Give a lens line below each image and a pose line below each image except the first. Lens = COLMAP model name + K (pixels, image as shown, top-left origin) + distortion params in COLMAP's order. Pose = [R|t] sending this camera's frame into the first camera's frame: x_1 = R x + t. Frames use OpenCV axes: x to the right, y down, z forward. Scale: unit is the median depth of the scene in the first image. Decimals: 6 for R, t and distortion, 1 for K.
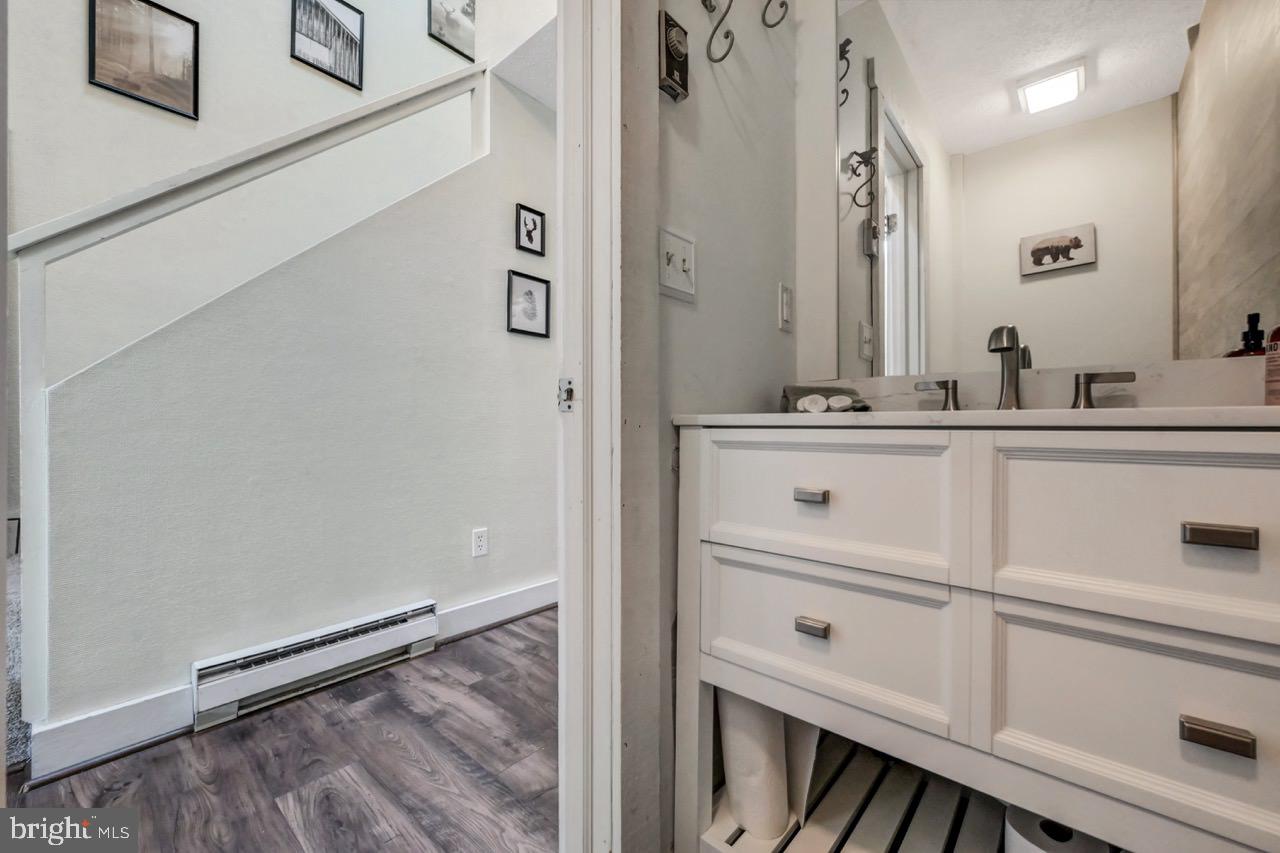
lens RADIAL K [[509.1, 0, 637.1], [0, 509.1, 428.0], [0, 0, 1]] dist [-0.000052, -0.000253]
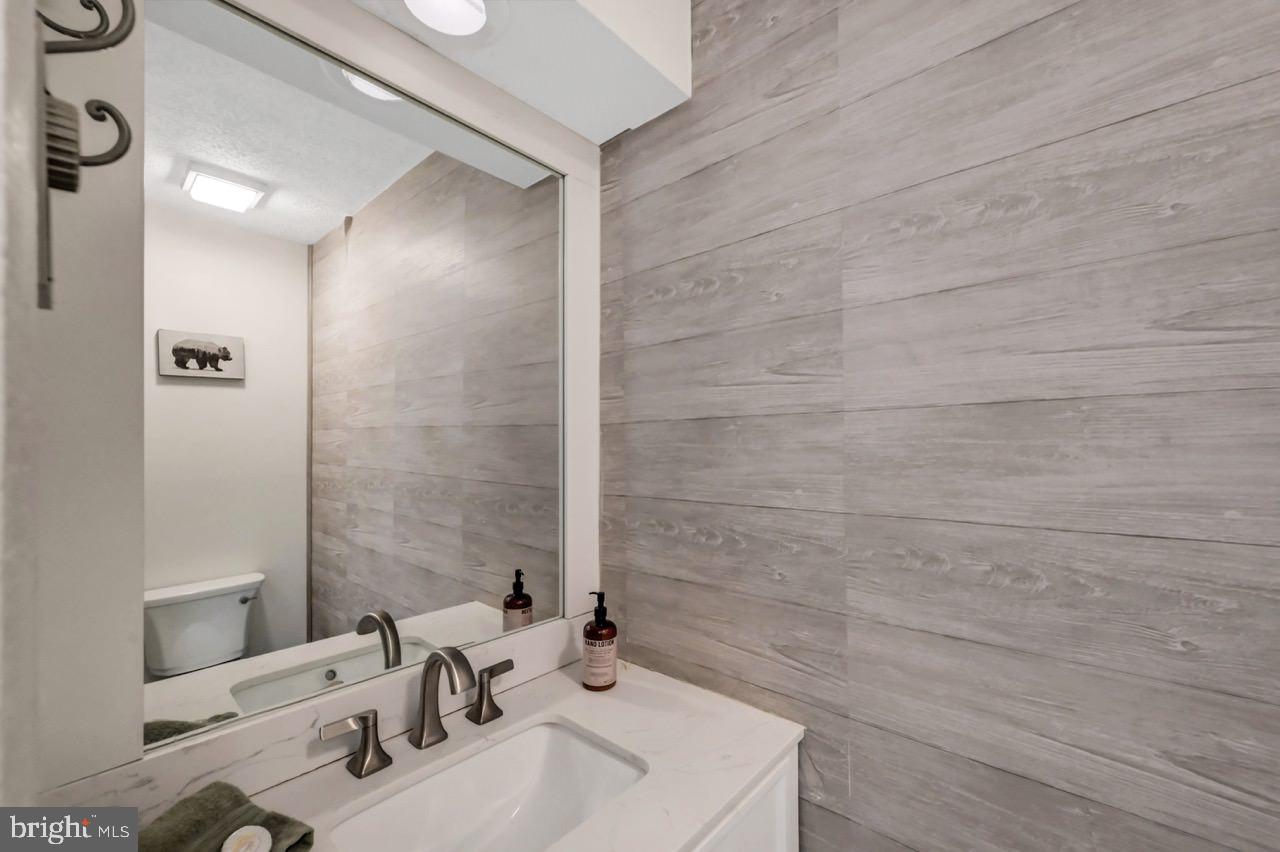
lens RADIAL K [[522.0, 0, 637.0], [0, 522.0, 433.8], [0, 0, 1]] dist [0.001205, -0.000149]
pose [[0.013197, 0.014868, 0.999802, -0.071866], [-0.003070, 0.999885, -0.014829, -0.211487], [-0.999908, -0.002873, 0.013241, 0.245504]]
